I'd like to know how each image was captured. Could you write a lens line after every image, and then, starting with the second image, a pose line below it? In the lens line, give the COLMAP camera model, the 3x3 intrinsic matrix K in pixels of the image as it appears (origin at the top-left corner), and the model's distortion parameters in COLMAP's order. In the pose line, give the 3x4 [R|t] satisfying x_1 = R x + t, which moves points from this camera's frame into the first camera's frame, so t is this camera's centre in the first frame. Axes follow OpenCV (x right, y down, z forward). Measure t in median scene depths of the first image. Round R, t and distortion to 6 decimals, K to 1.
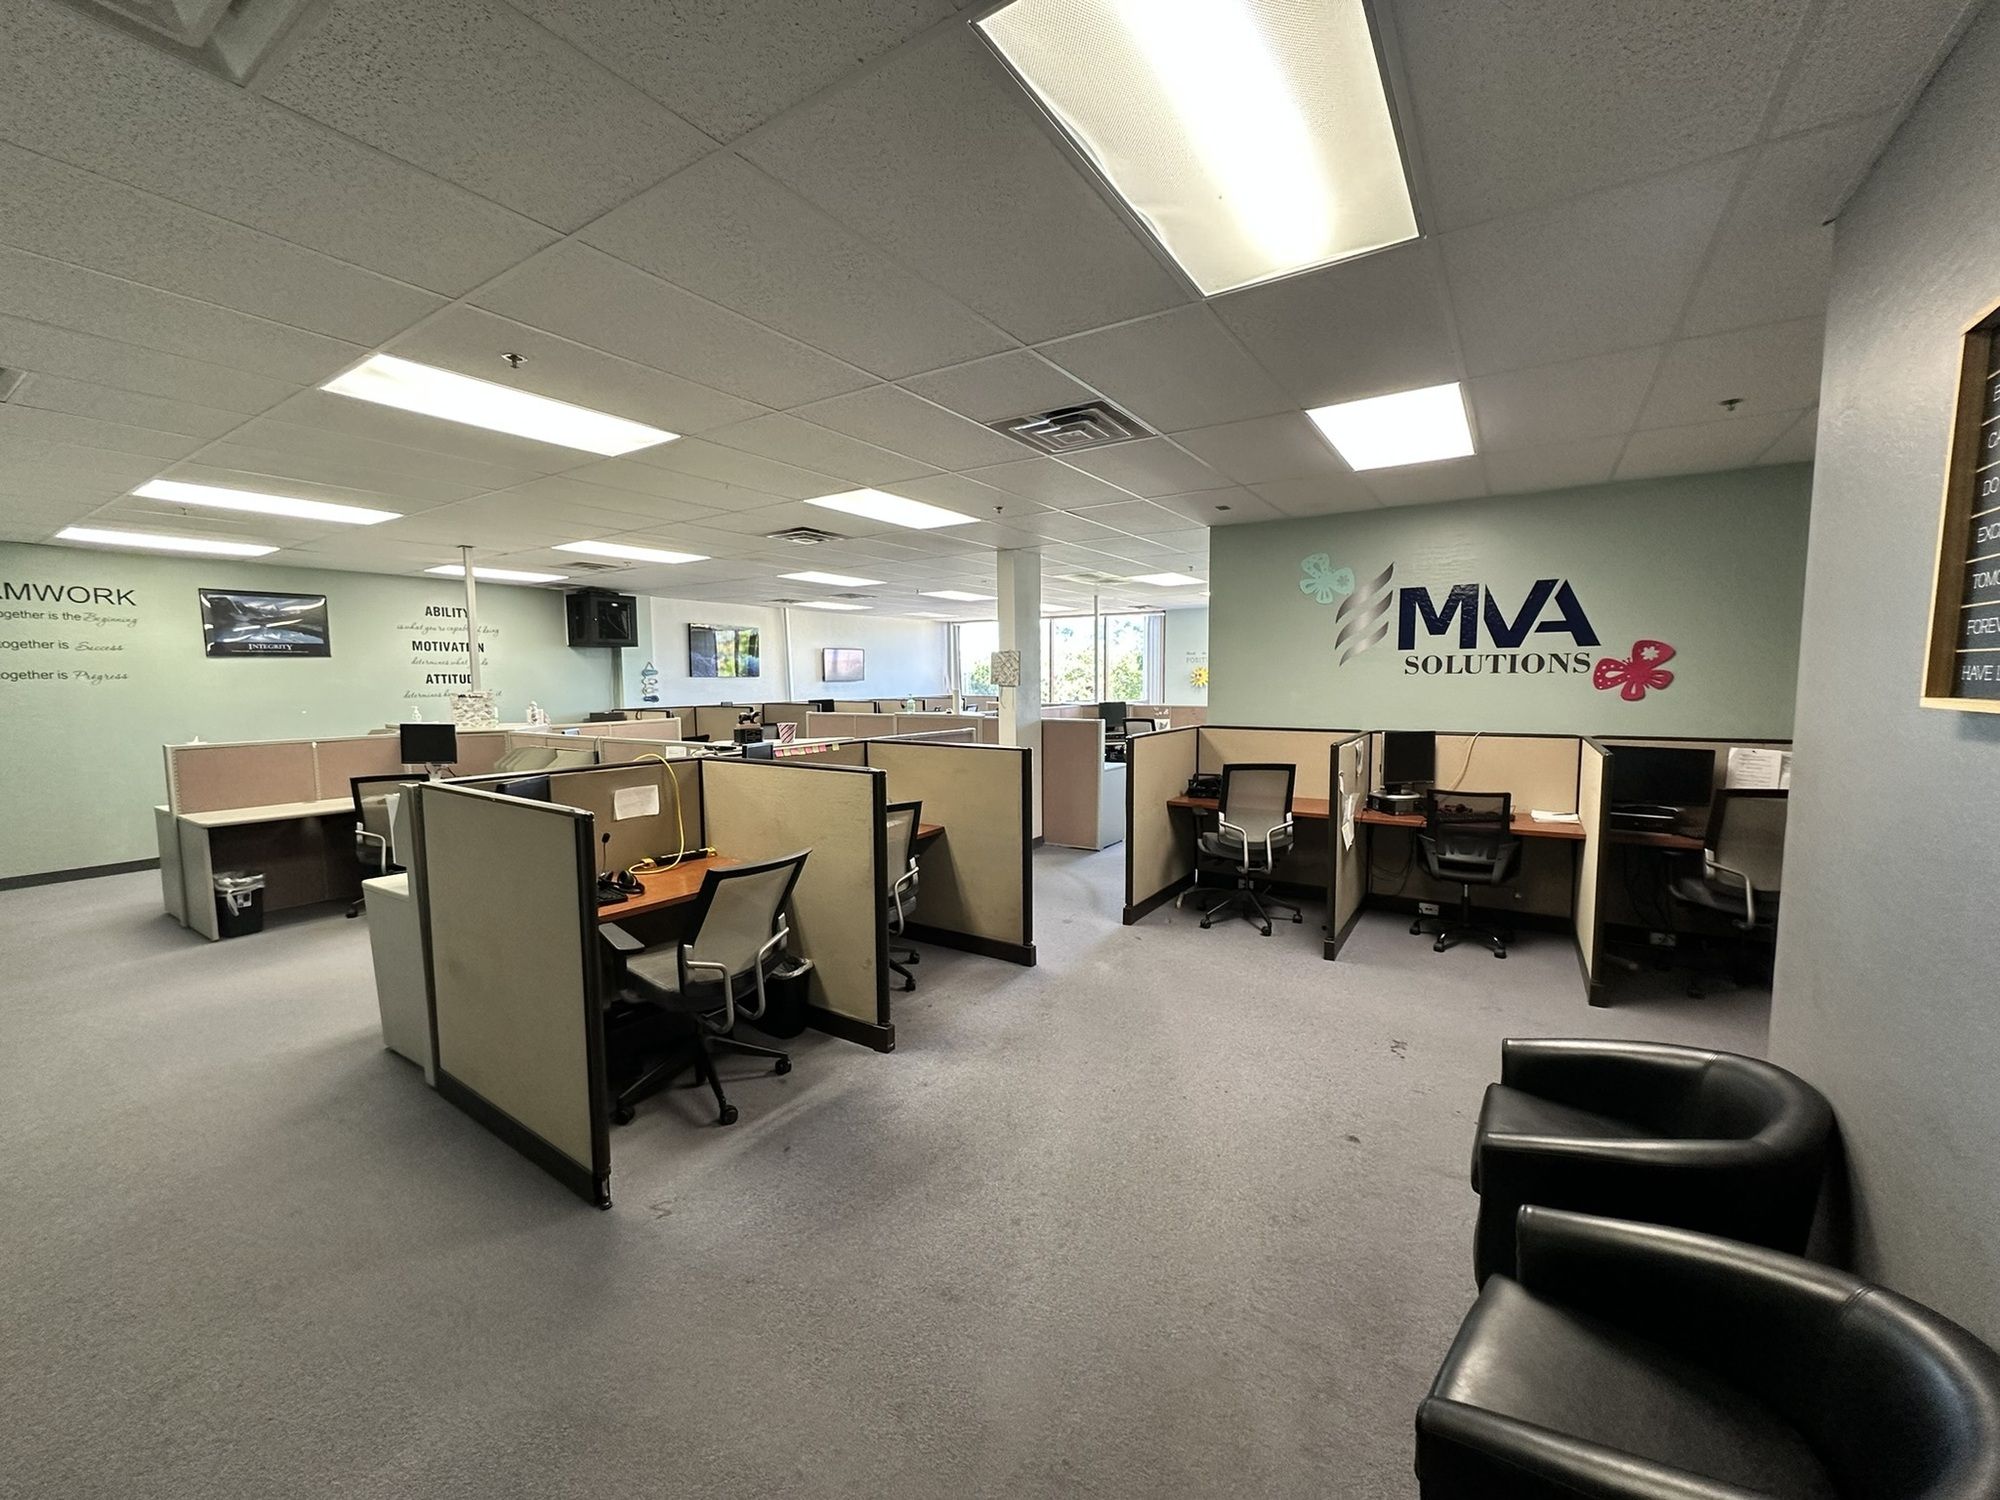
lens RADIAL K [[796.2, 0, 1001.1], [0, 796.2, 747.6], [0, 0, 1]] dist [0.000583, -0.000005]
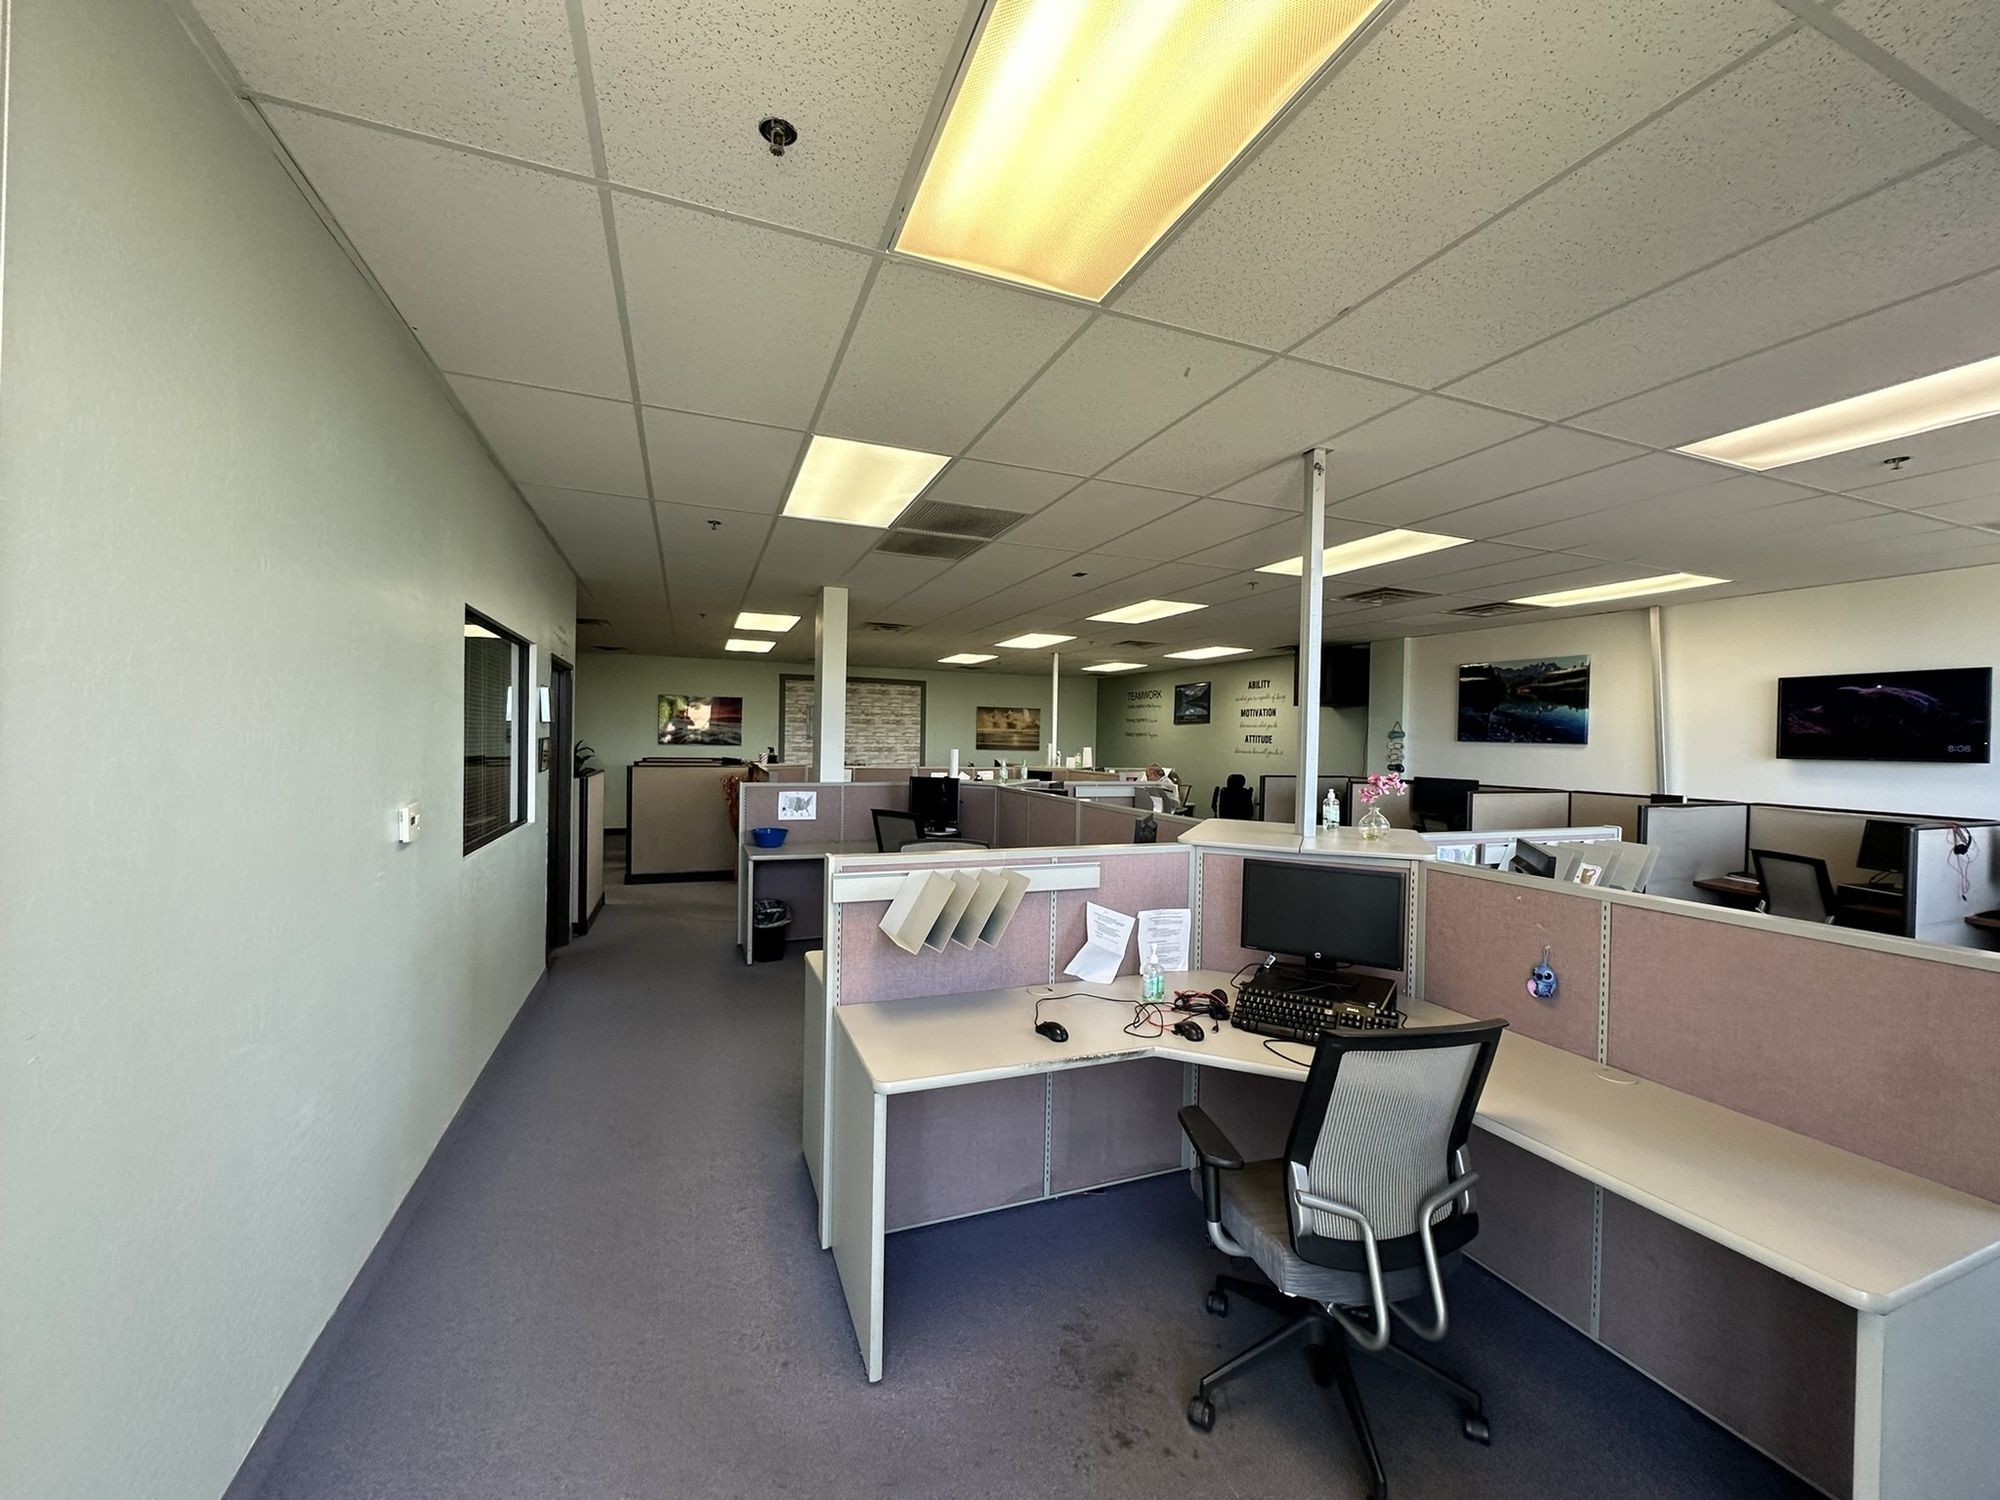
lens RADIAL K [[796.2, 0, 1005.9], [0, 796.2, 748.5], [0, 0, 1]] dist [0.000583, -0.000005]
pose [[-0.569316, 0.002818, -0.822114, 0.402217], [-0.094278, 0.993173, 0.068692, -0.091152], [0.816695, 0.116615, -0.565164, 1.051130]]
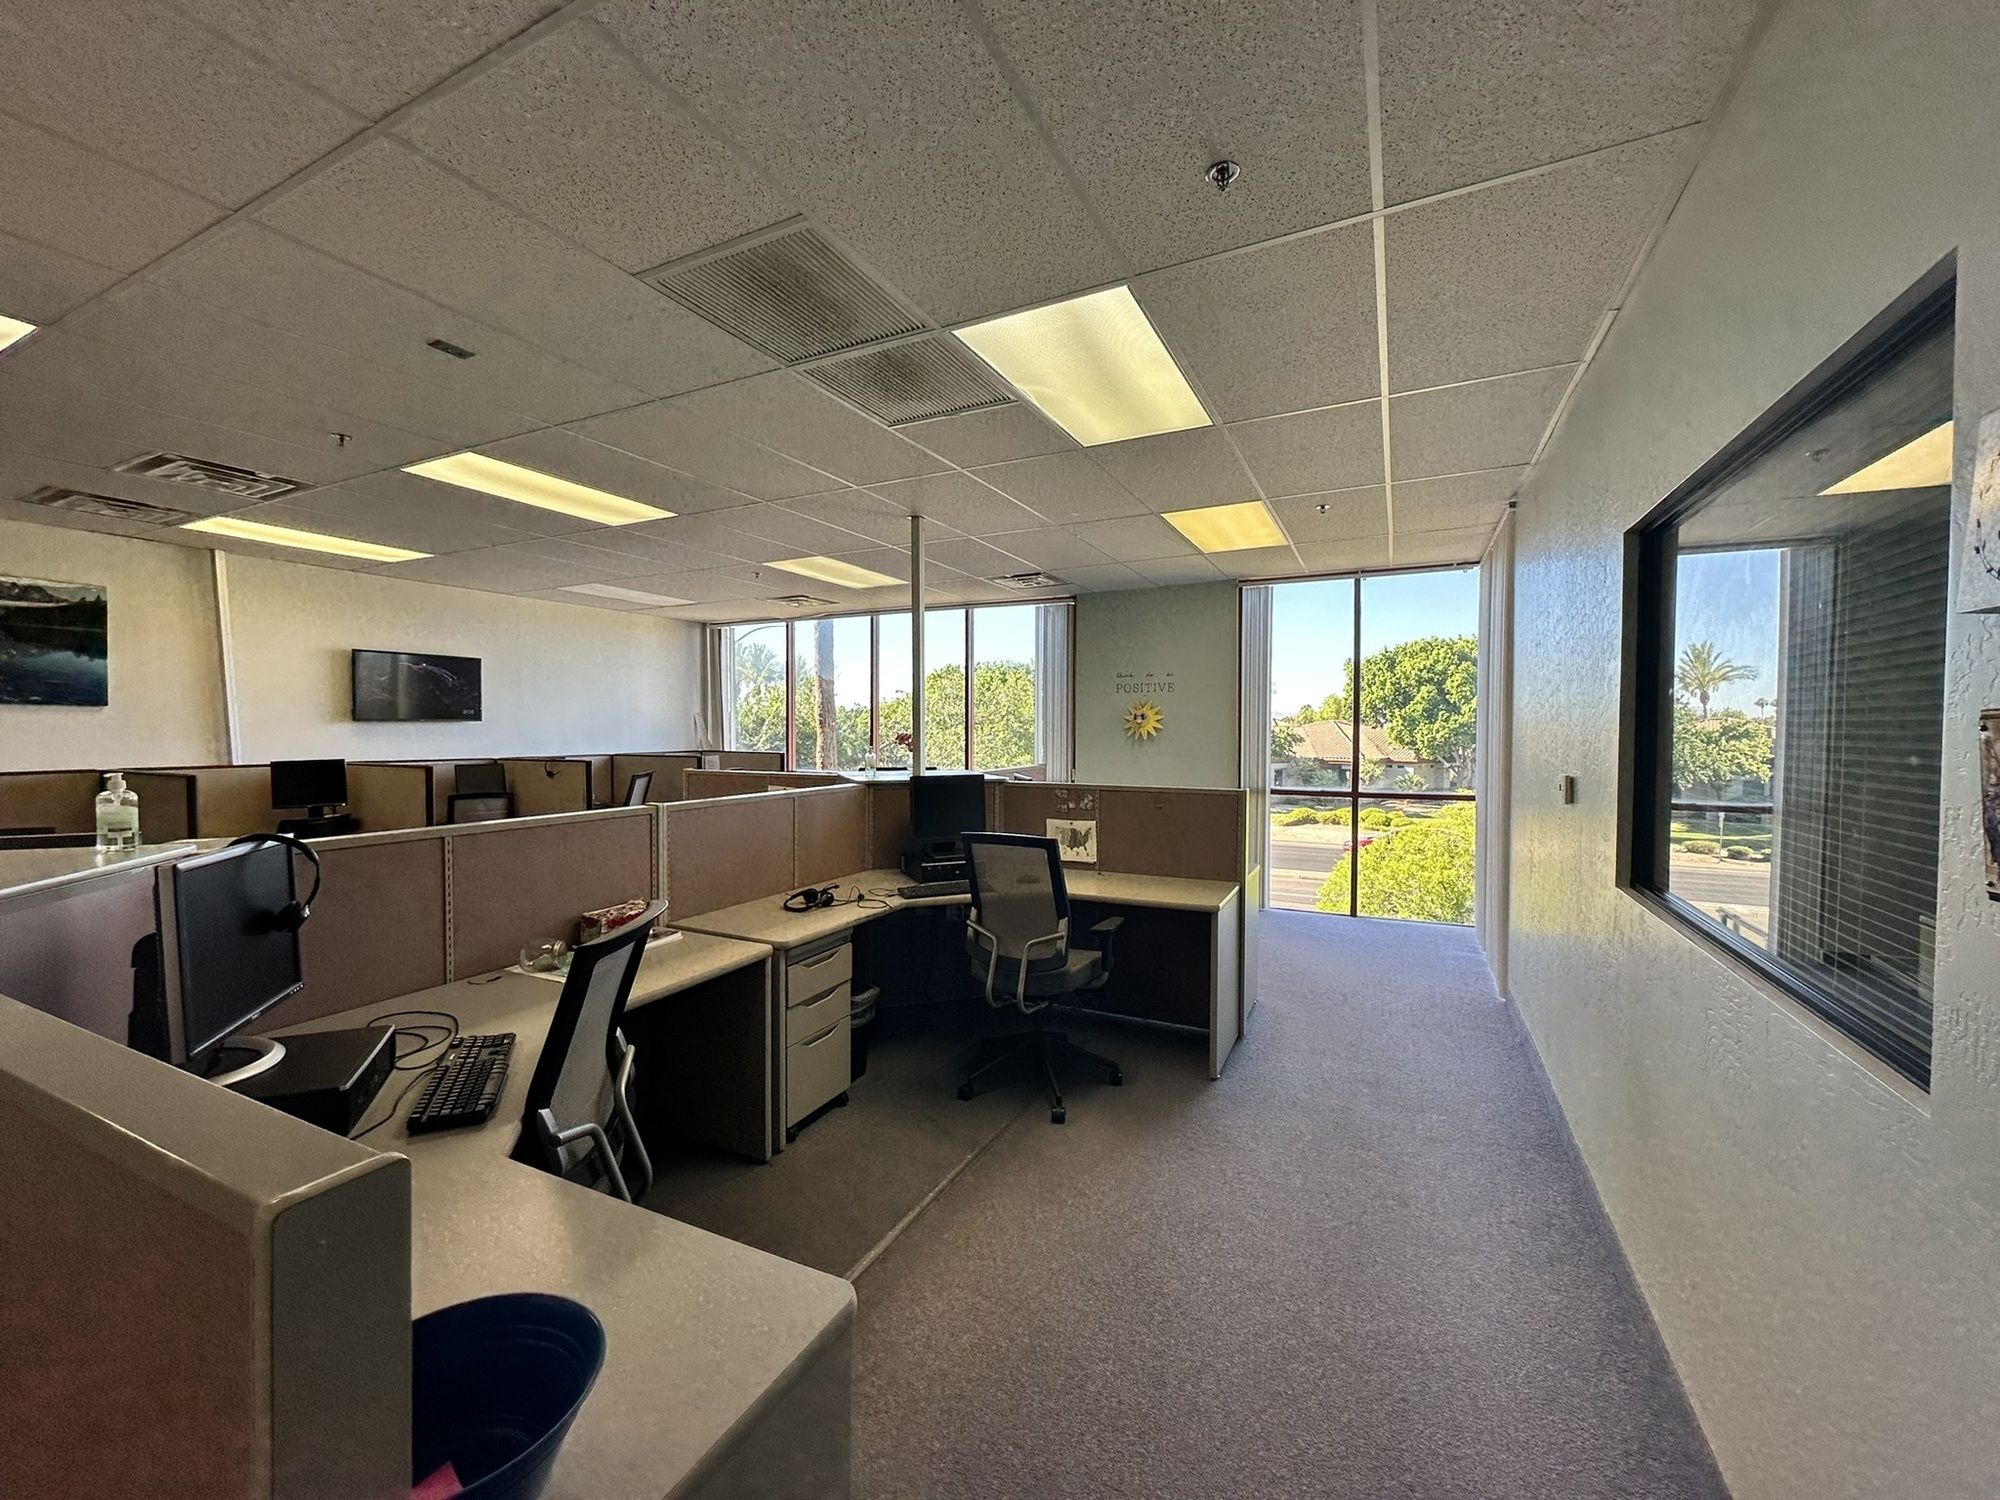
lens RADIAL K [[796.2, 0, 997.2], [0, 796.2, 748.0], [0, 0, 1]] dist [0.000583, -0.000005]
pose [[0.991063, 0.007981, 0.133157, 0.102769], [0.000447, 0.998004, -0.063148, -0.043607], [-0.133395, 0.062643, 0.989081, 0.572134]]
